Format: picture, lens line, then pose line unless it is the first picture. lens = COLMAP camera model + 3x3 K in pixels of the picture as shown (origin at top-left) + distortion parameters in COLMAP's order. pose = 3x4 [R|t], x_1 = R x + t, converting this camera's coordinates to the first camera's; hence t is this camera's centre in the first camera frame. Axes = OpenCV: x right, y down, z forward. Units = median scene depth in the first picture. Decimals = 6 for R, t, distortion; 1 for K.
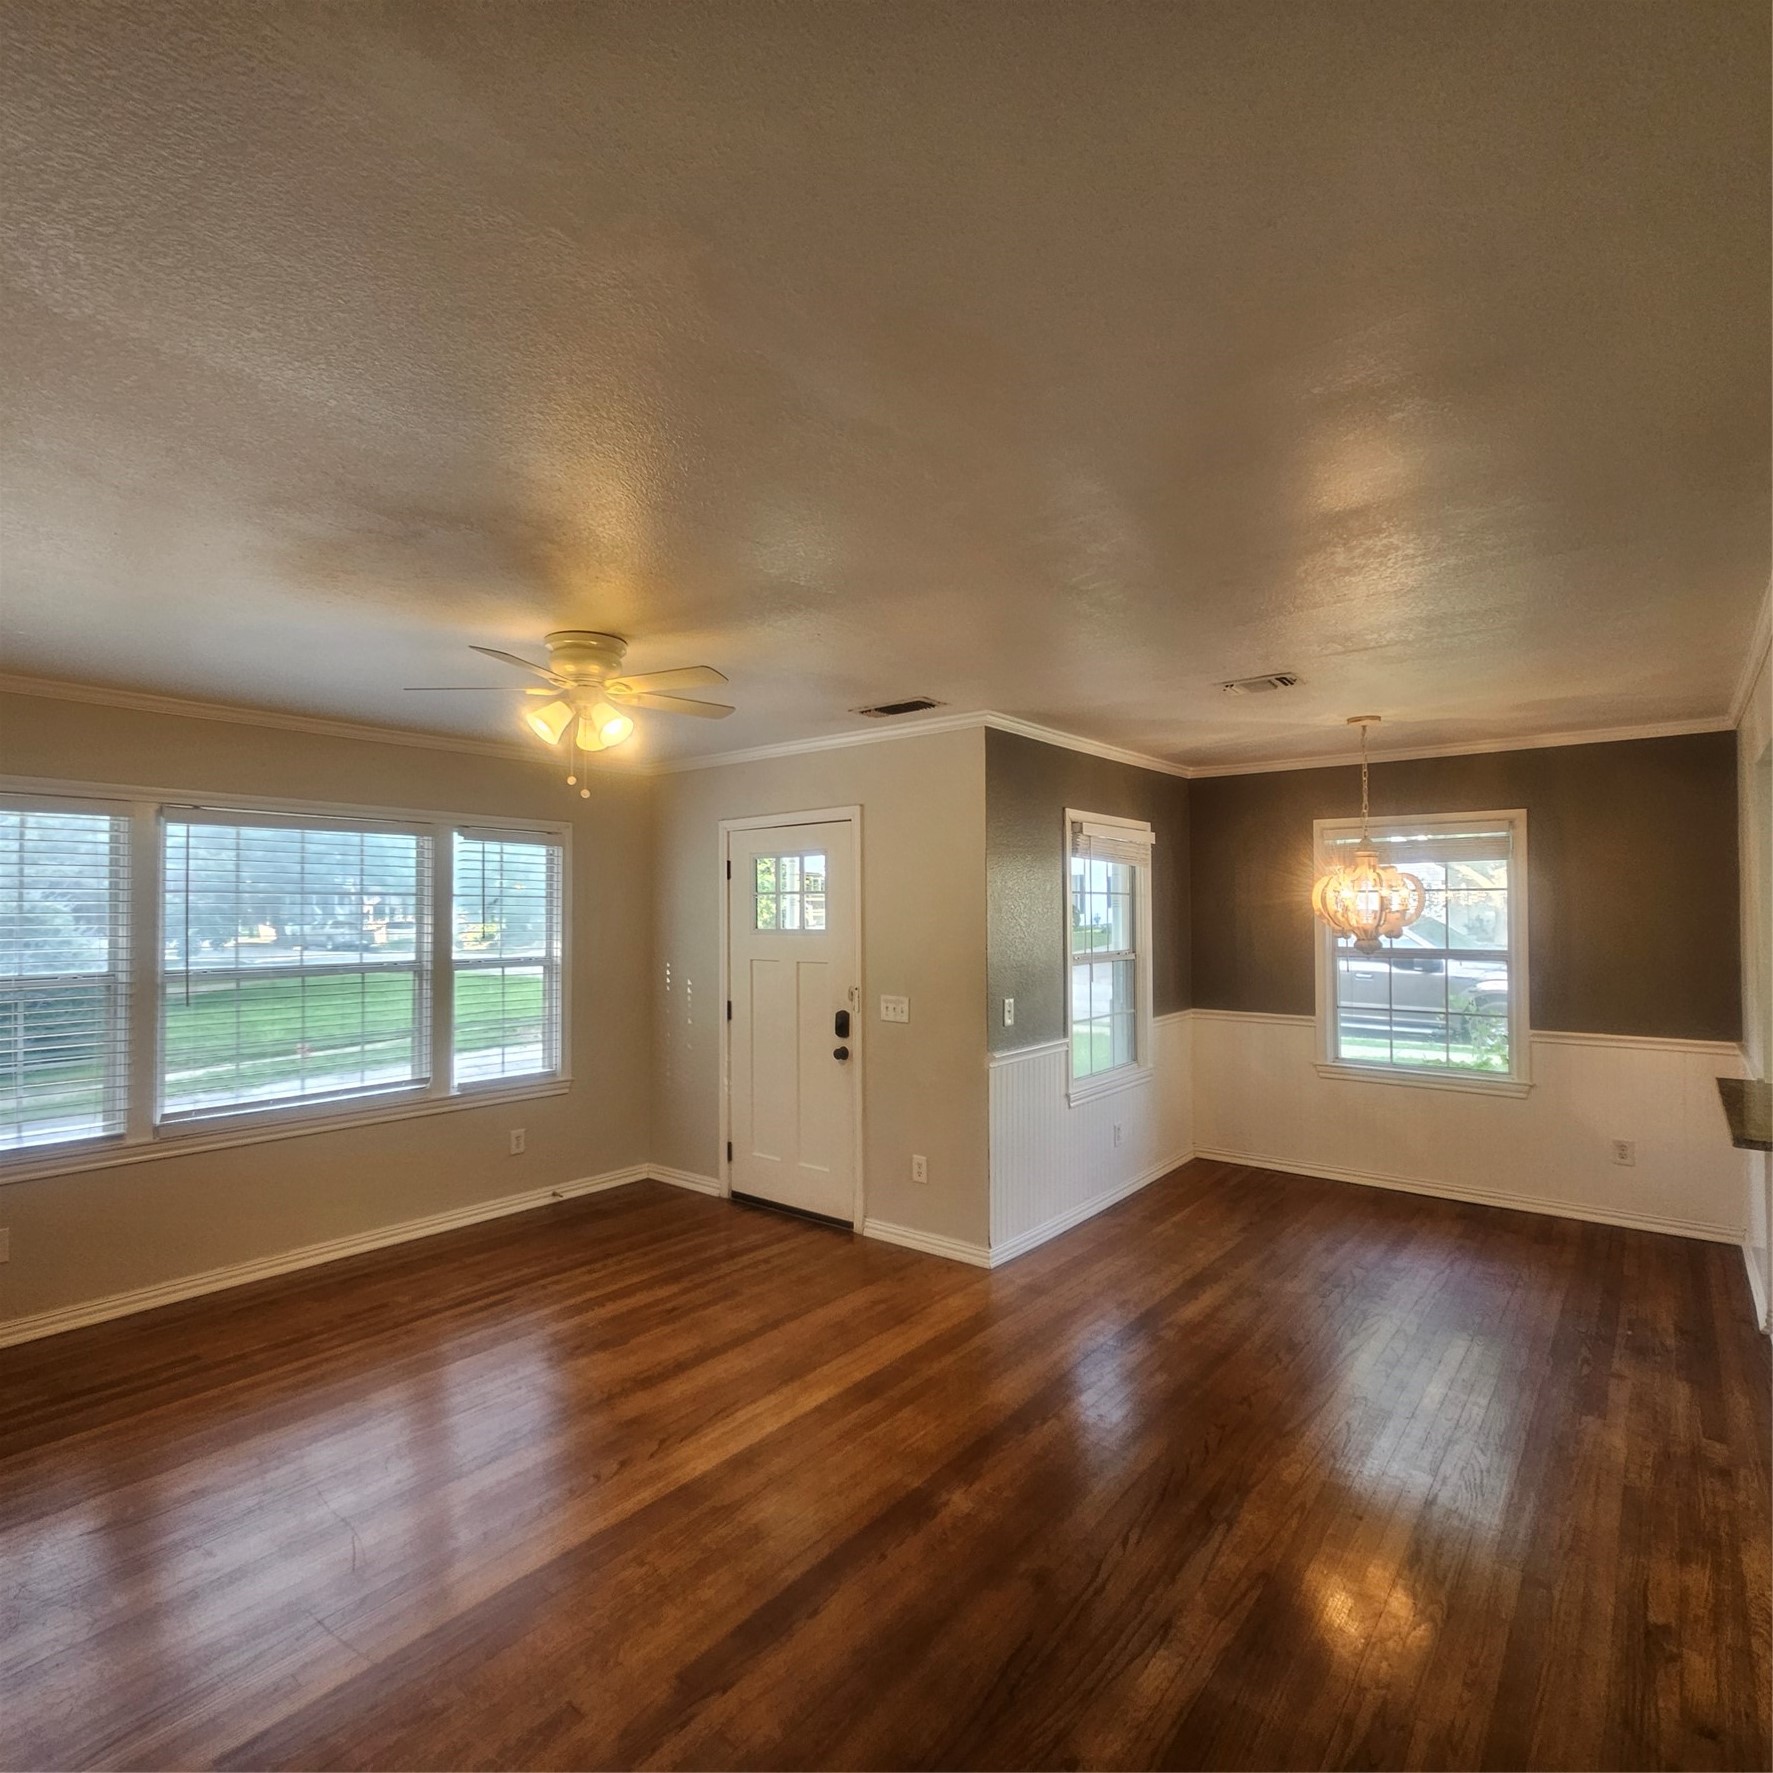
lens RADIAL K [[972.6, 0, 884.5], [0, 972.6, 892.8], [0, 0, 1]] dist [0.003556, 0.001424]
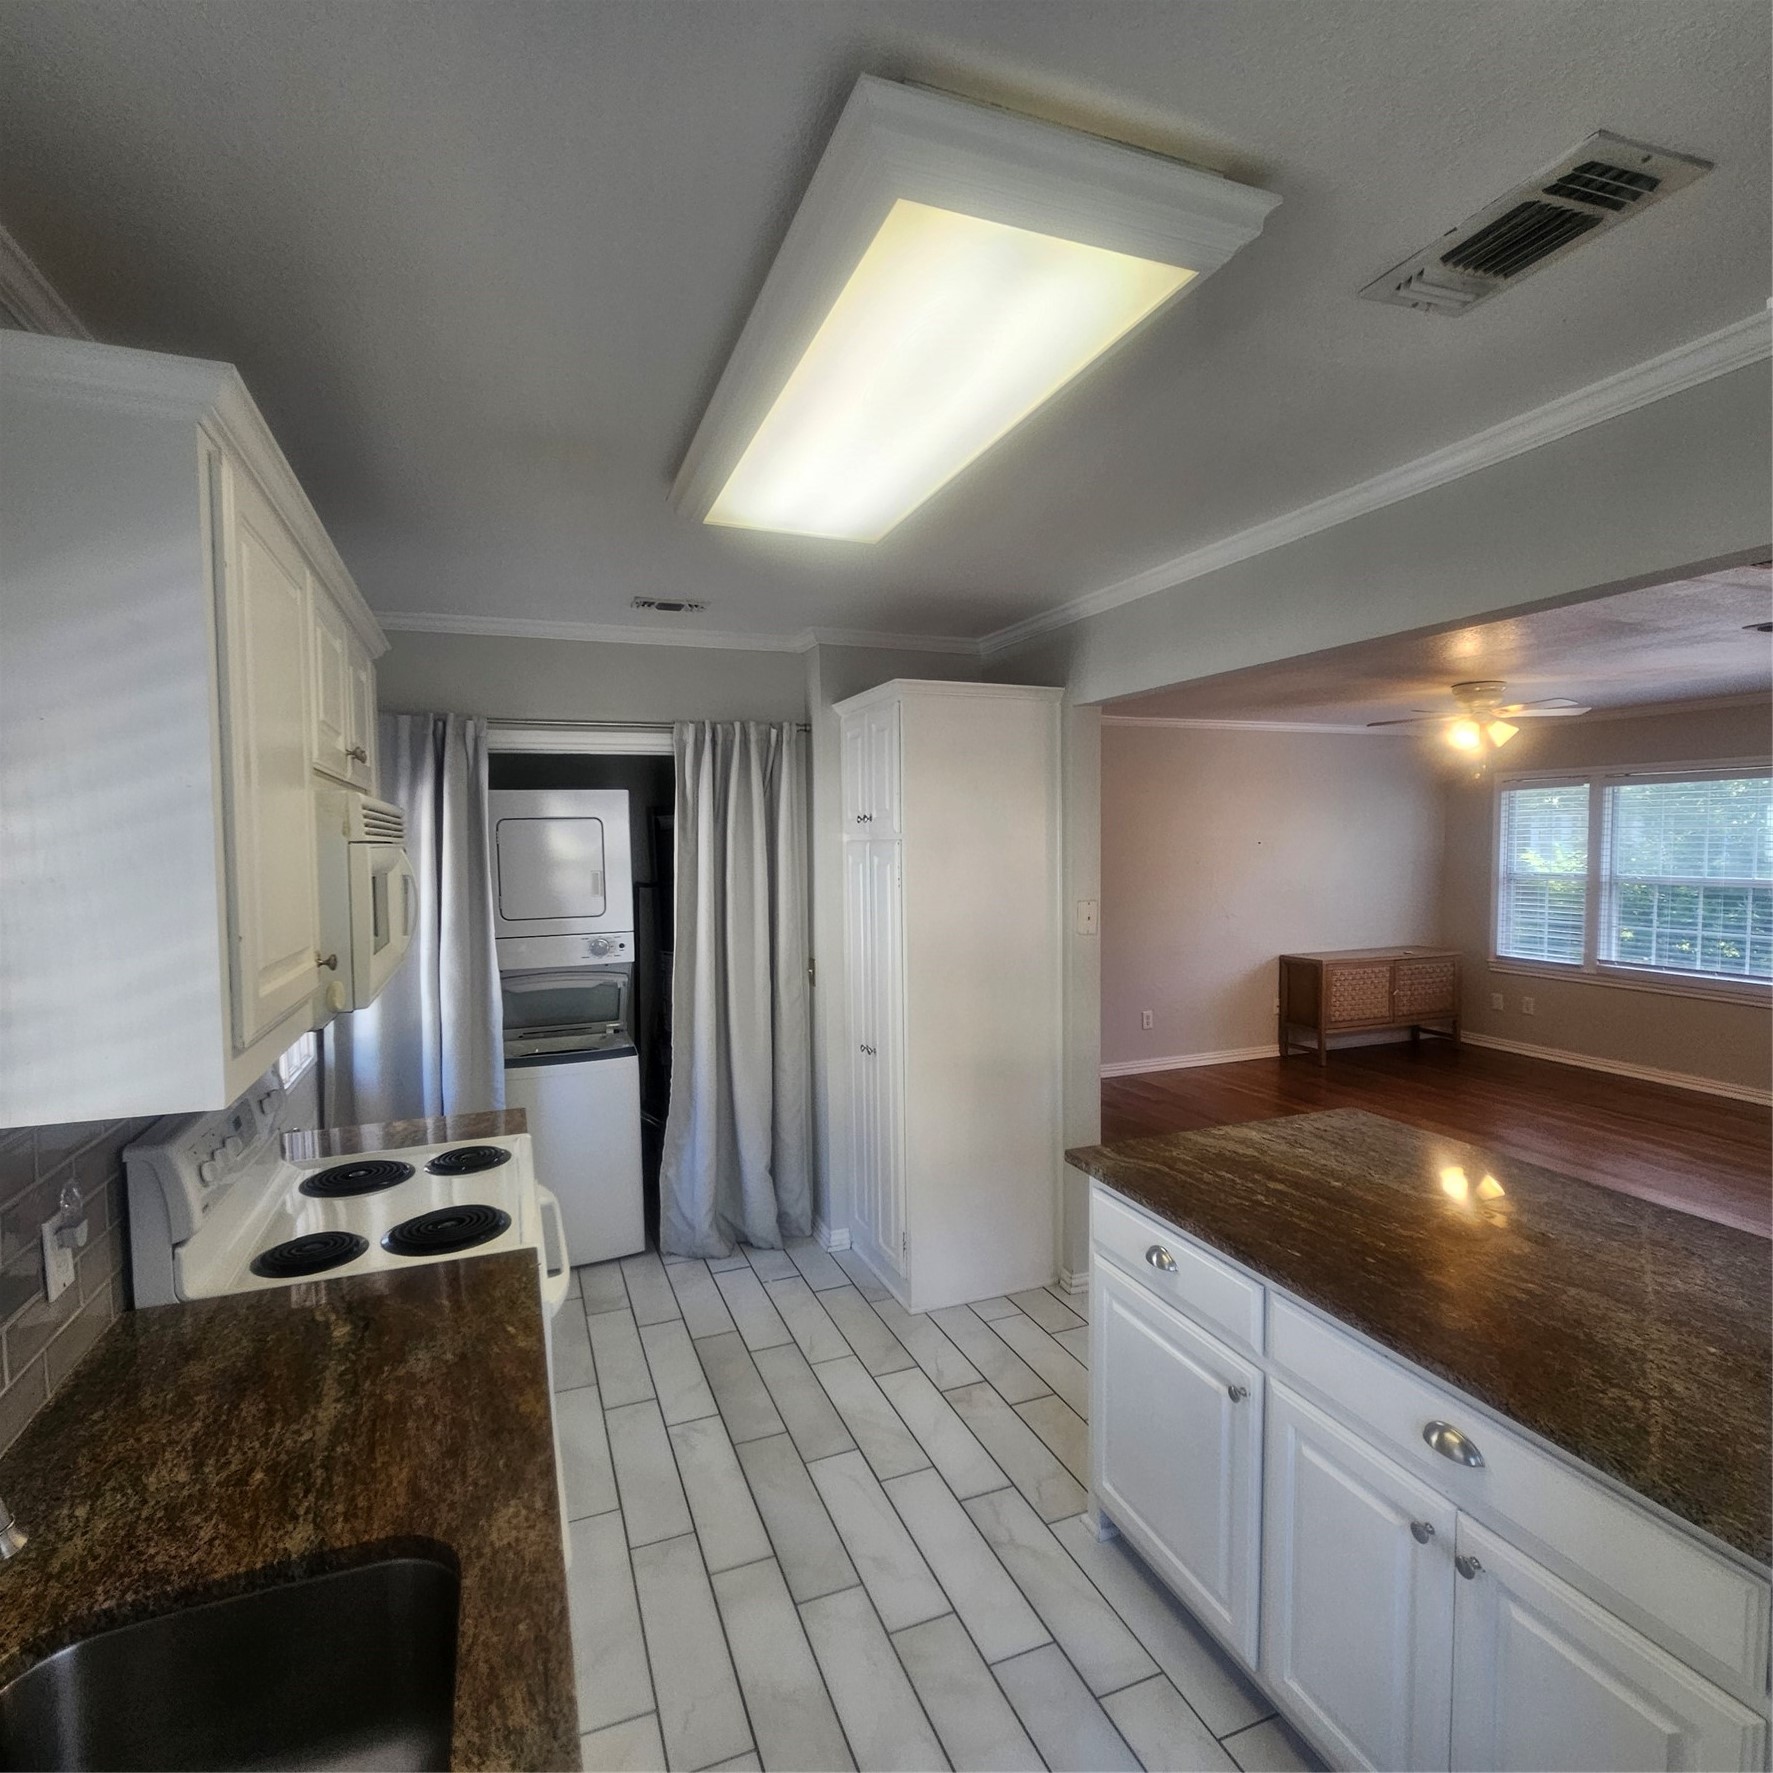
lens RADIAL K [[970.7, 0, 878.4], [0, 970.7, 896.2], [0, 0, 1]] dist [0.001067, -0.000035]
pose [[-0.500227, 0.063791, -0.863541, 1.226452], [0.031711, 0.997963, 0.055351, -0.014642], [0.865313, 0.000304, -0.501231, 0.690911]]
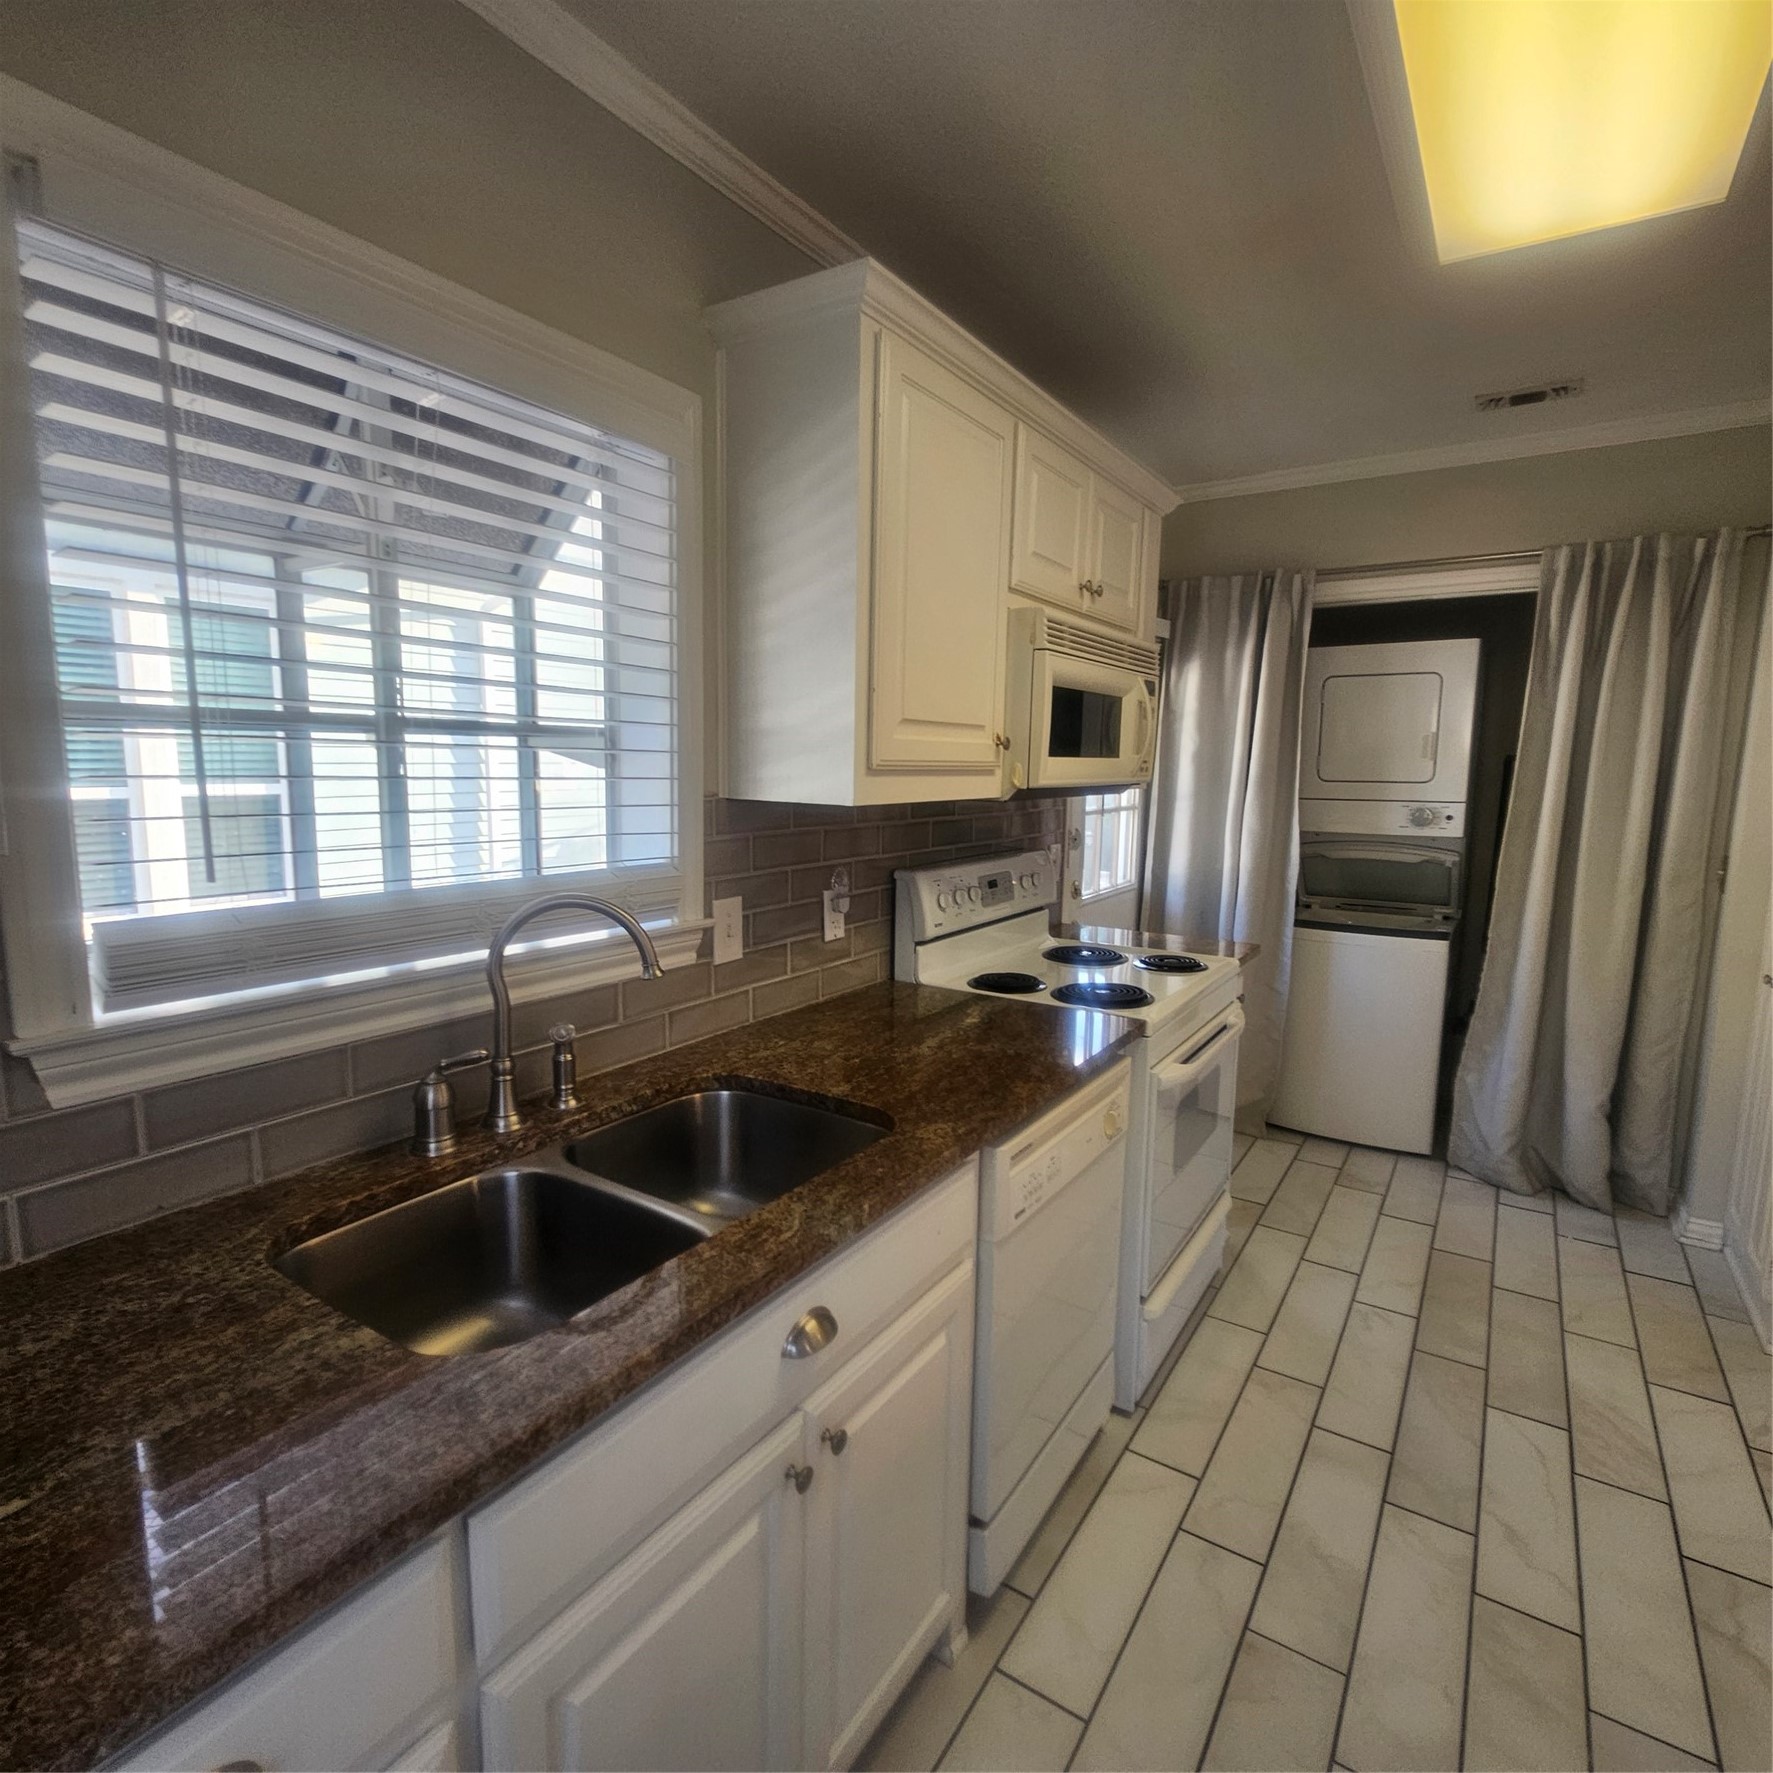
lens RADIAL K [[970.2, 0, 886.3], [0, 970.2, 901.9], [0, 0, 1]] dist [0.004822, -0.002194]
pose [[-0.995433, 0.005748, -0.095284, 1.115936], [-0.006766, 0.991427, 0.130484, 0.038932], [0.095218, 0.130533, -0.986861, 0.790886]]
